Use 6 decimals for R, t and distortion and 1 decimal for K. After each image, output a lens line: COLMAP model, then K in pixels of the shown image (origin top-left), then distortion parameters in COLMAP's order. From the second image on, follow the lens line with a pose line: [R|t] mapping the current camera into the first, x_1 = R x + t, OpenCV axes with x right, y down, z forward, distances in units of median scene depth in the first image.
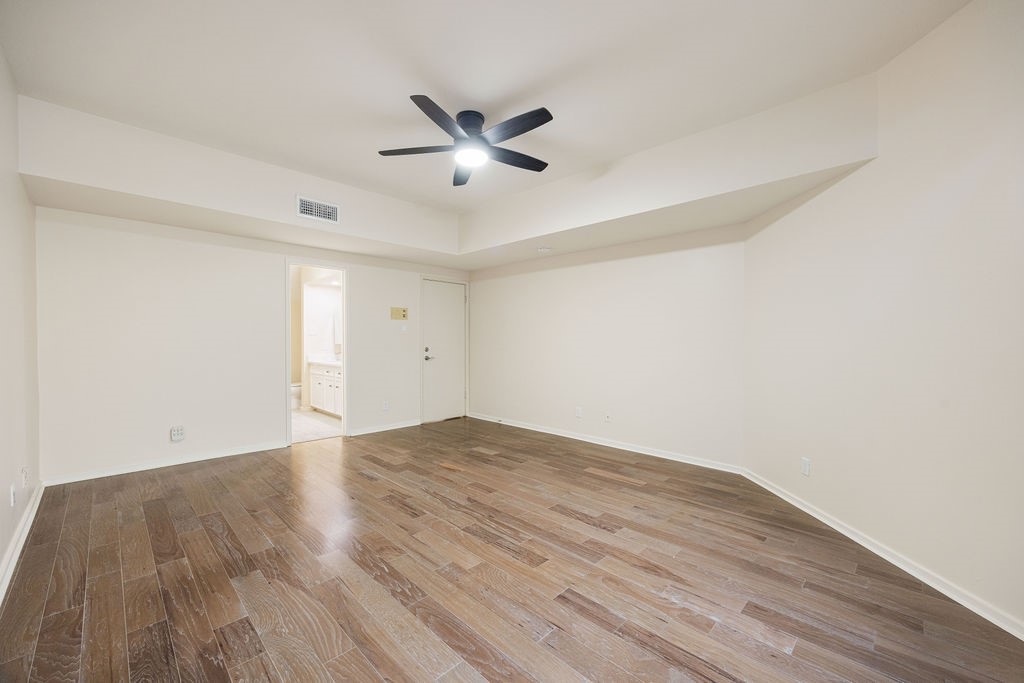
lens RADIAL K [[413.0, 0, 512.6], [0, 413.0, 345.0], [0, 0, 1]] dist [-0.002293, 0.000044]
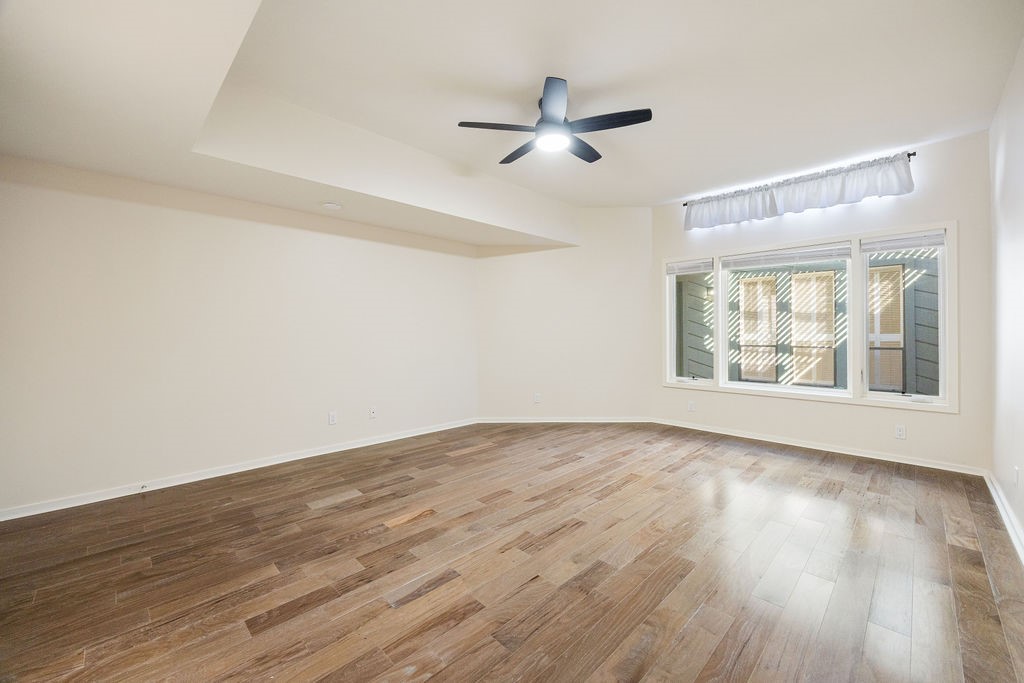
lens RADIAL K [[413.0, 0, 512.3], [0, 413.0, 336.1], [0, 0, 1]] dist [-0.002293, 0.000044]
pose [[-0.013881, -0.013349, 0.999815, -0.872265], [0.011991, 0.999837, 0.013516, -0.003492], [-0.999832, 0.012176, -0.013719, 0.899449]]
